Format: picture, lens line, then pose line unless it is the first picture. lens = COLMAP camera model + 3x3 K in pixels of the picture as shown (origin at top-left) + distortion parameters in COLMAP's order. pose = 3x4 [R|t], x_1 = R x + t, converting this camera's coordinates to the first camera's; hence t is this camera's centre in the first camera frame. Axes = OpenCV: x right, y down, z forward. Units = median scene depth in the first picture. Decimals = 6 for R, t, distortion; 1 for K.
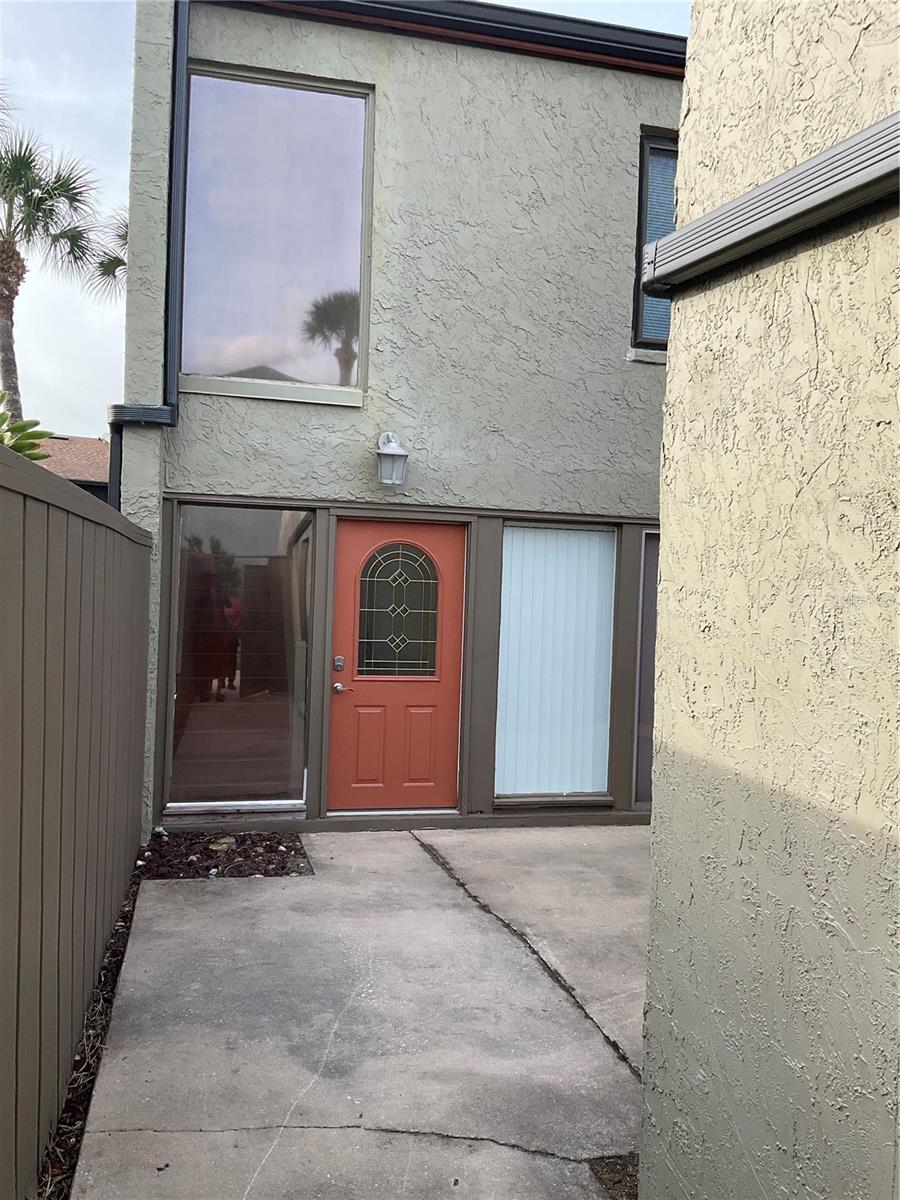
lens RADIAL K [[1016.0, 0, 450.2], [0, 1016.0, 600.3], [0, 0, 1]] dist [-0.018316, -0.010491]
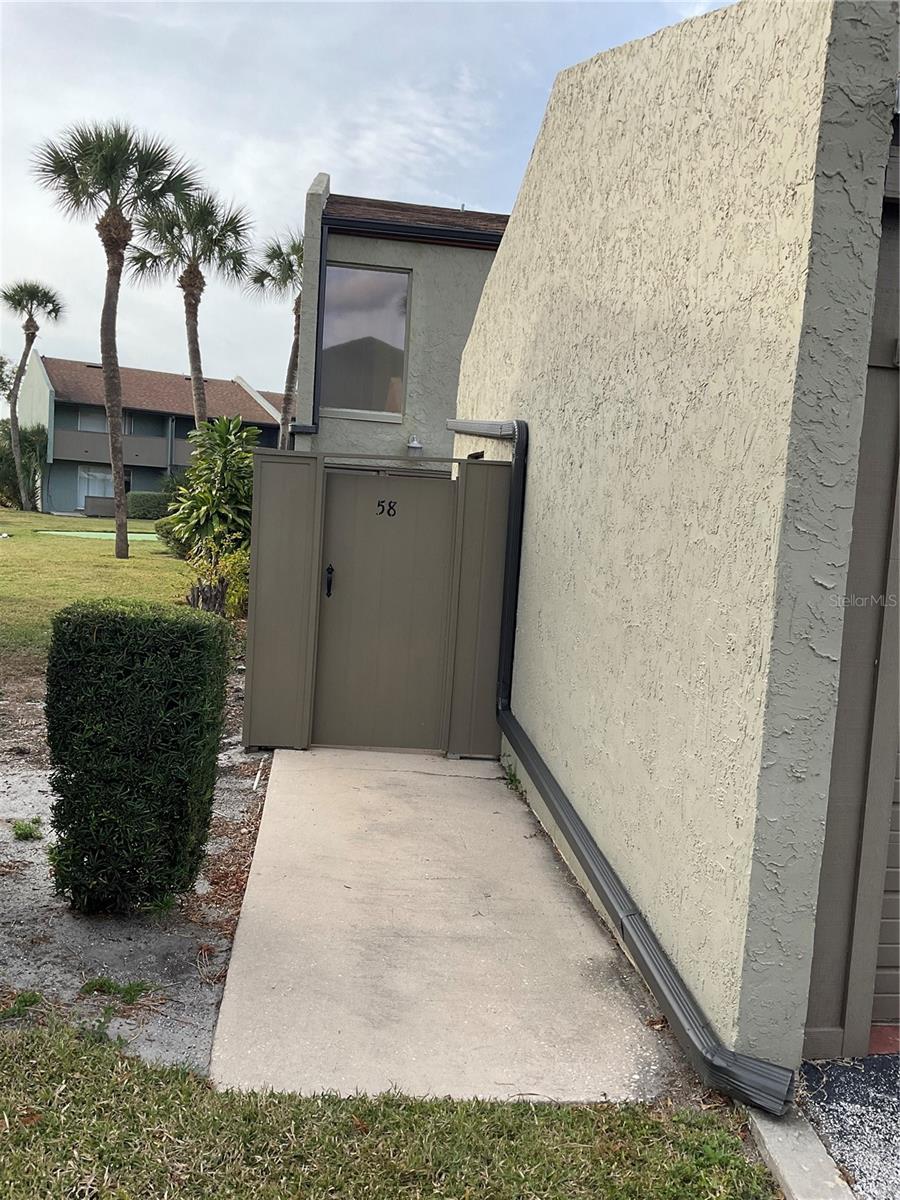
lens RADIAL K [[1016.0, 0, 450.2], [0, 1016.0, 600.0], [0, 0, 1]] dist [-0.018316, -0.010491]
pose [[0.994177, 0.041096, -0.099615, 0.235960], [-0.034037, 0.996855, 0.071562, 0.023565], [0.102243, -0.067754, 0.992449, -1.108819]]
